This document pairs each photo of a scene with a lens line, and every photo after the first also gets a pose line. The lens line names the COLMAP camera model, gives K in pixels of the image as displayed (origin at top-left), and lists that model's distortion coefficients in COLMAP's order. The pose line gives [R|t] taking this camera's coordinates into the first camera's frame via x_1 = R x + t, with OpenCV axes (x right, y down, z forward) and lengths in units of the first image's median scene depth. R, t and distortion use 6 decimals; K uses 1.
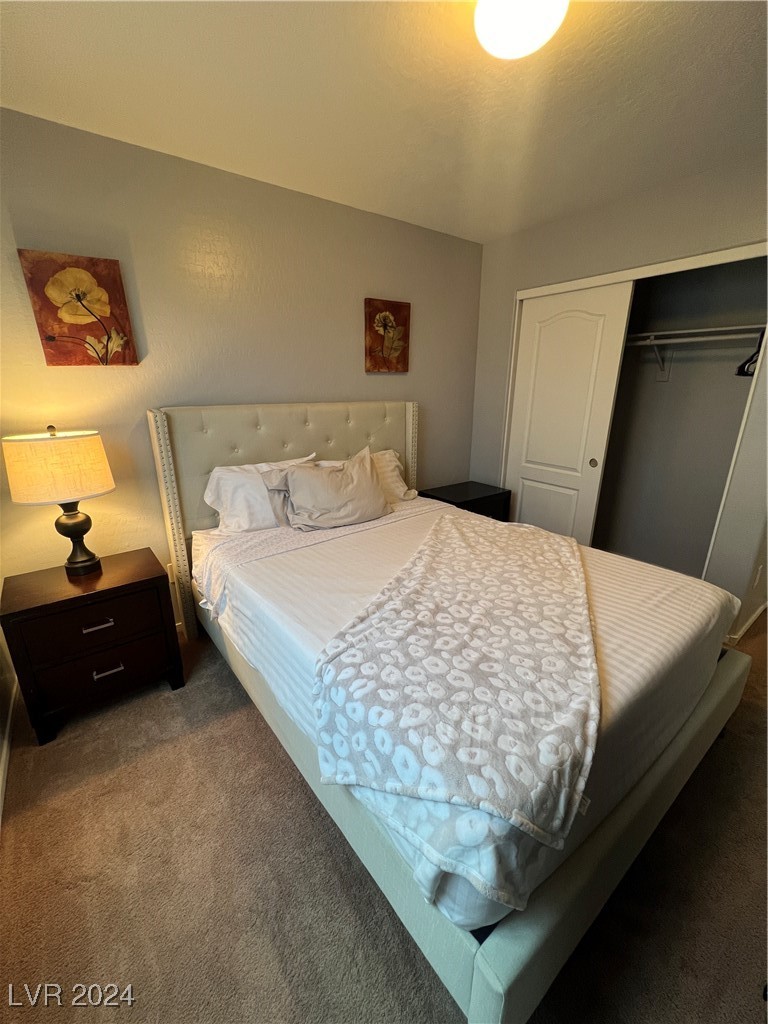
lens RADIAL K [[413.0, 0, 385.2], [0, 413.0, 511.1], [0, 0, 1]] dist [0.000995, -0.000025]
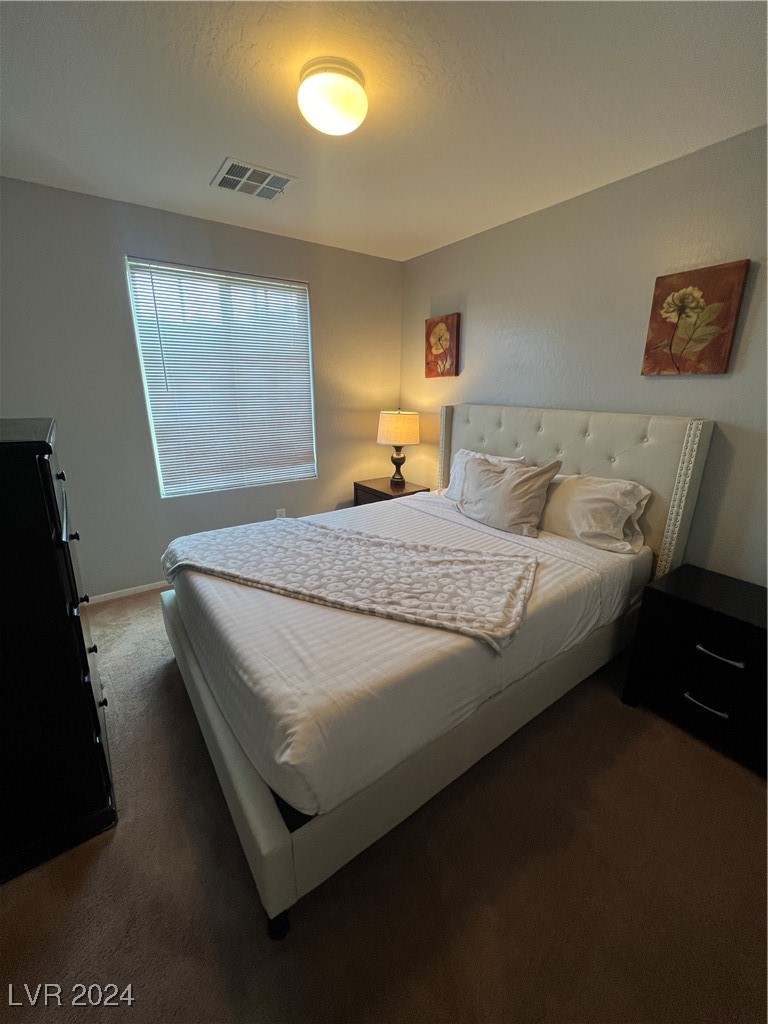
lens RADIAL K [[413.0, 0, 385.2], [0, 413.0, 511.1], [0, 0, 1]] dist [0.000995, -0.000025]
pose [[-0.032126, 0.290835, -0.956234, 1.135749], [-0.307064, 0.907586, 0.286355, -0.272099], [0.951147, 0.302824, 0.060148, 0.859345]]
